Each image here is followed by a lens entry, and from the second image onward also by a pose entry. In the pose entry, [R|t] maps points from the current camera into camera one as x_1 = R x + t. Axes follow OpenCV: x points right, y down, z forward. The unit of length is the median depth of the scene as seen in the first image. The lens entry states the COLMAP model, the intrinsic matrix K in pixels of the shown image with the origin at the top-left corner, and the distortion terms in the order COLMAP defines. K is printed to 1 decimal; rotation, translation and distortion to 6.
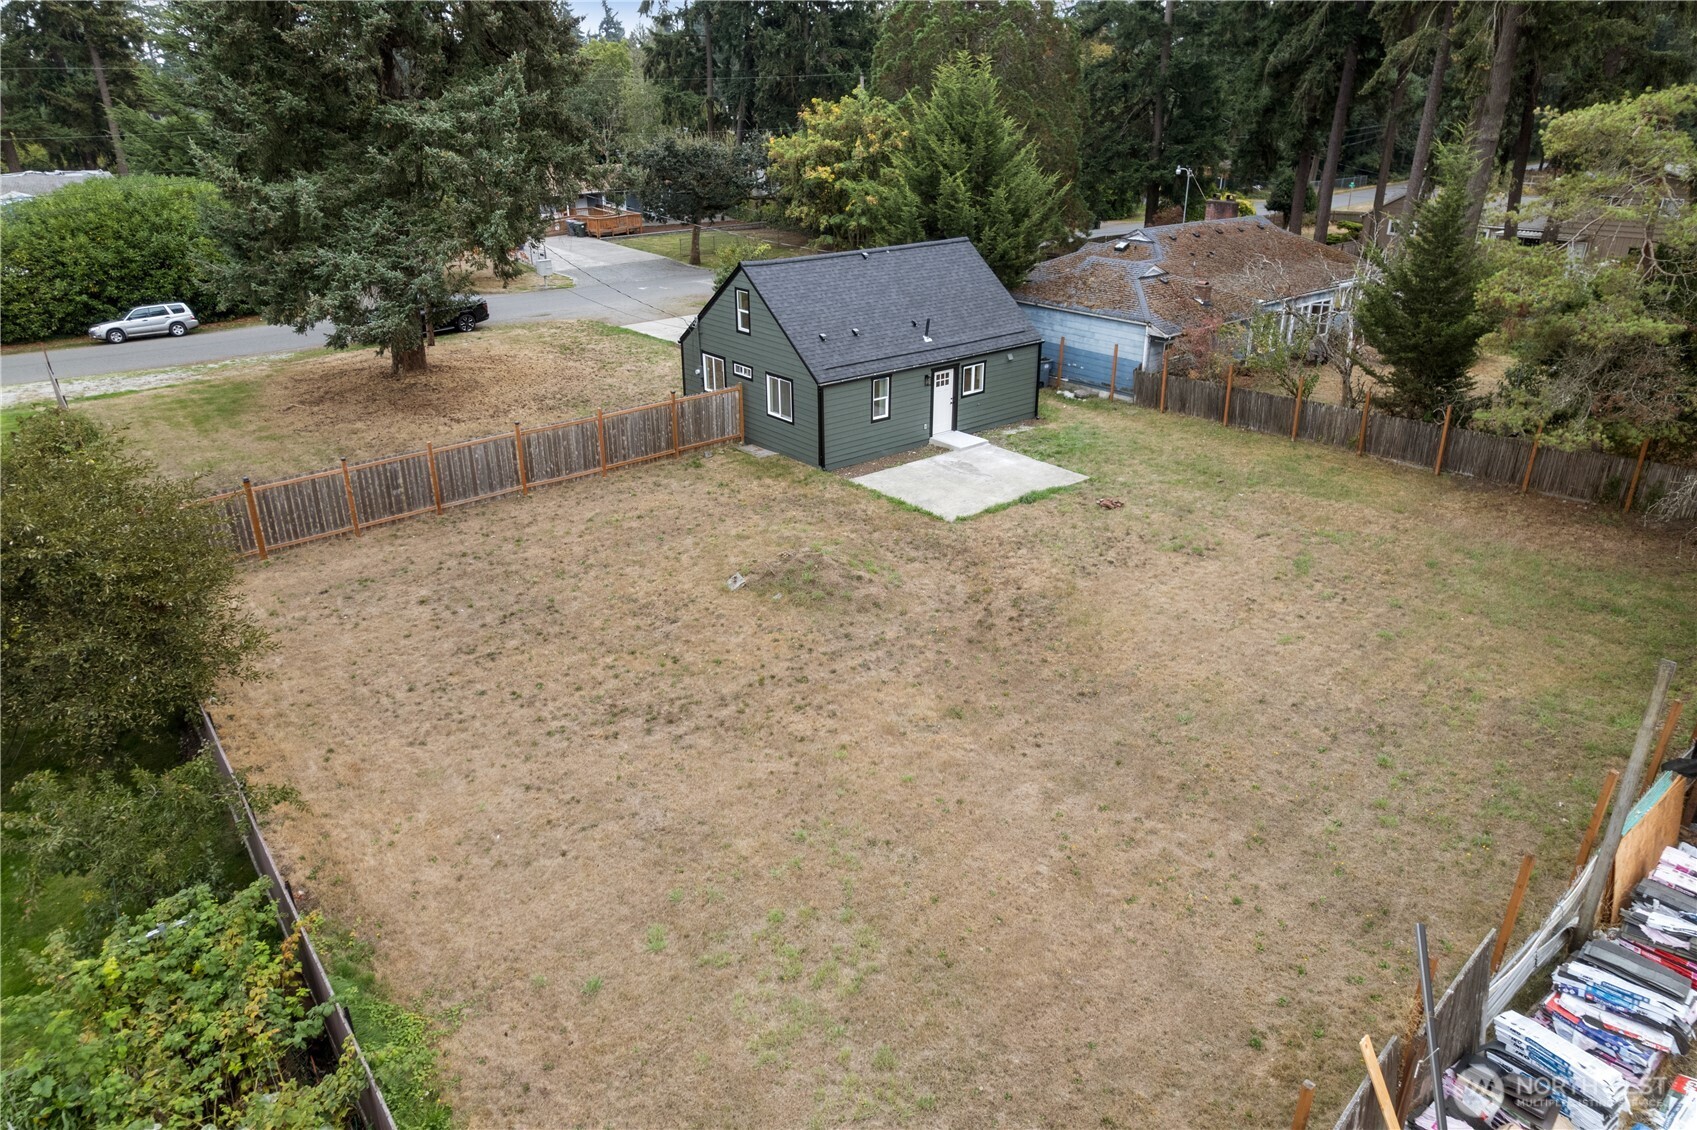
lens RADIAL K [[1051.8, 0, 849.9], [0, 1051.8, 531.7], [0, 0, 1]] dist [-0.062845, 0.047759]
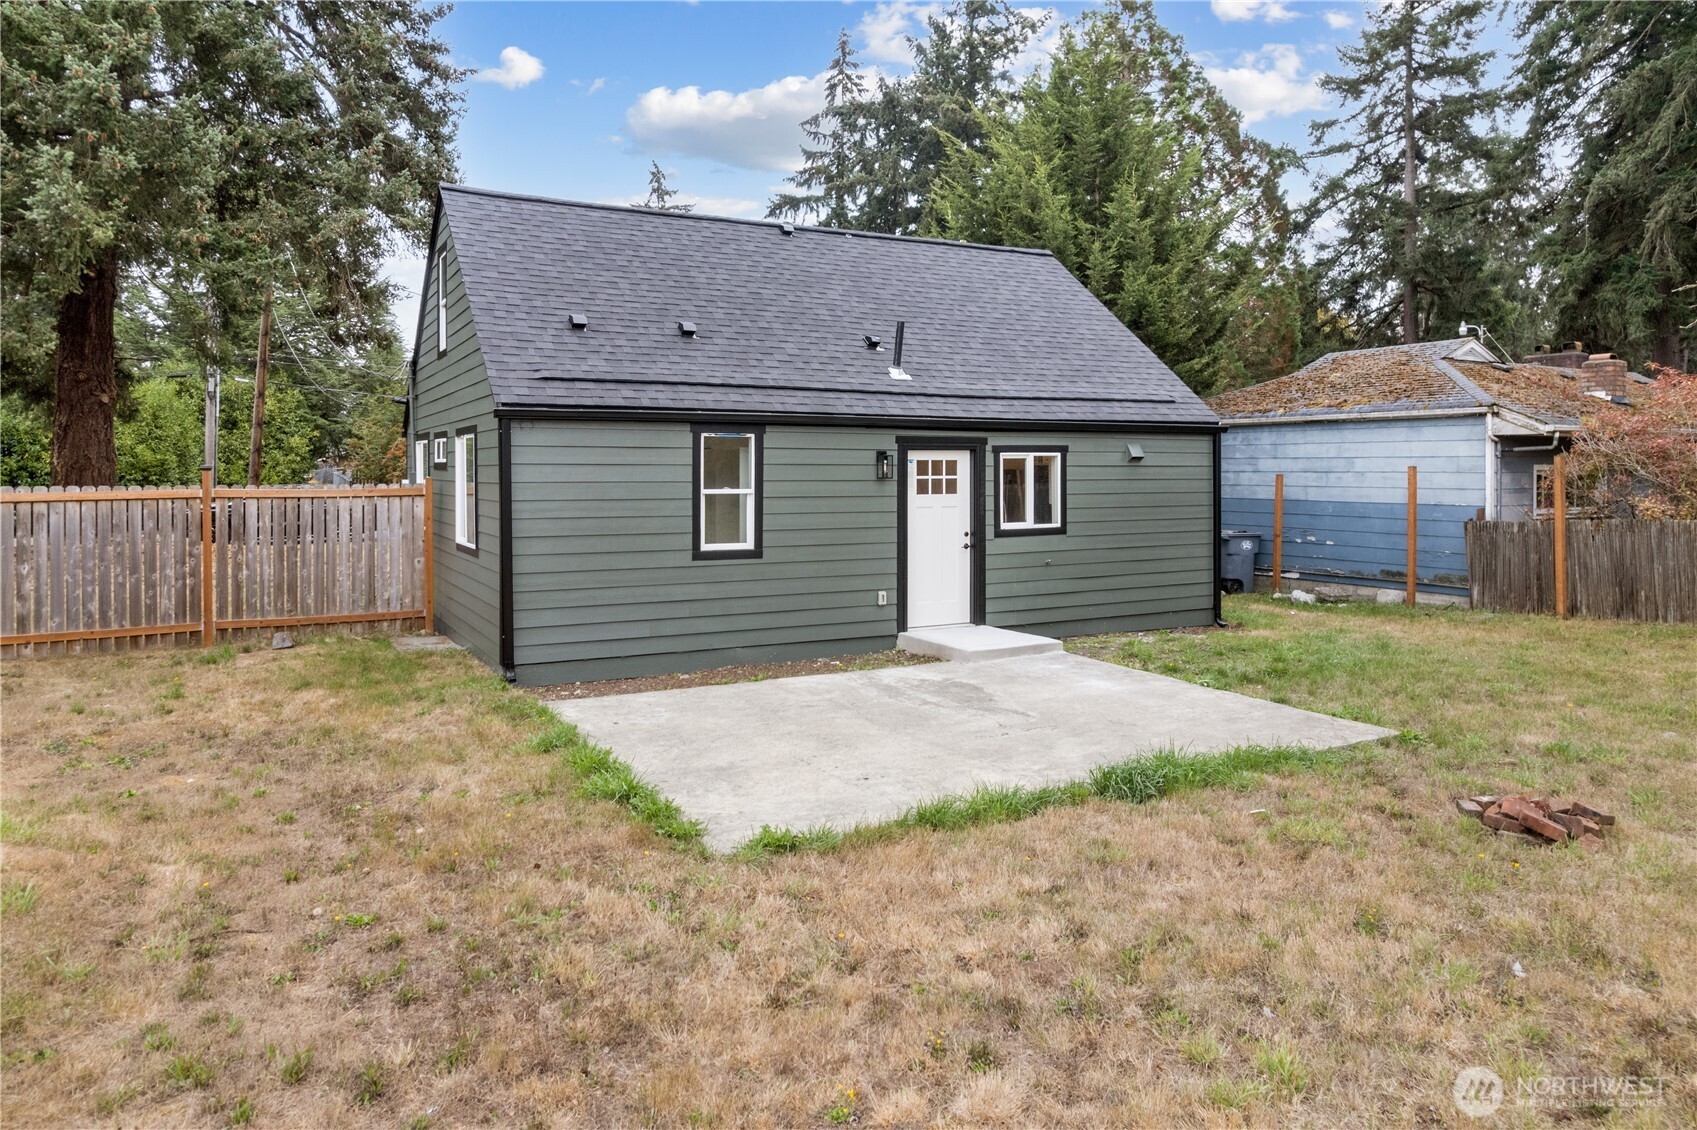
lens RADIAL K [[1095.7, 0, 854.5], [0, 1095.7, 471.5], [0, 0, 1]] dist [-0.030318, -0.000311]
pose [[0.982585, 0.001851, -0.185803, 0.128987], [-0.071415, 0.926907, -0.368433, -0.001602], [0.171540, 0.375286, 0.910897, 0.627472]]
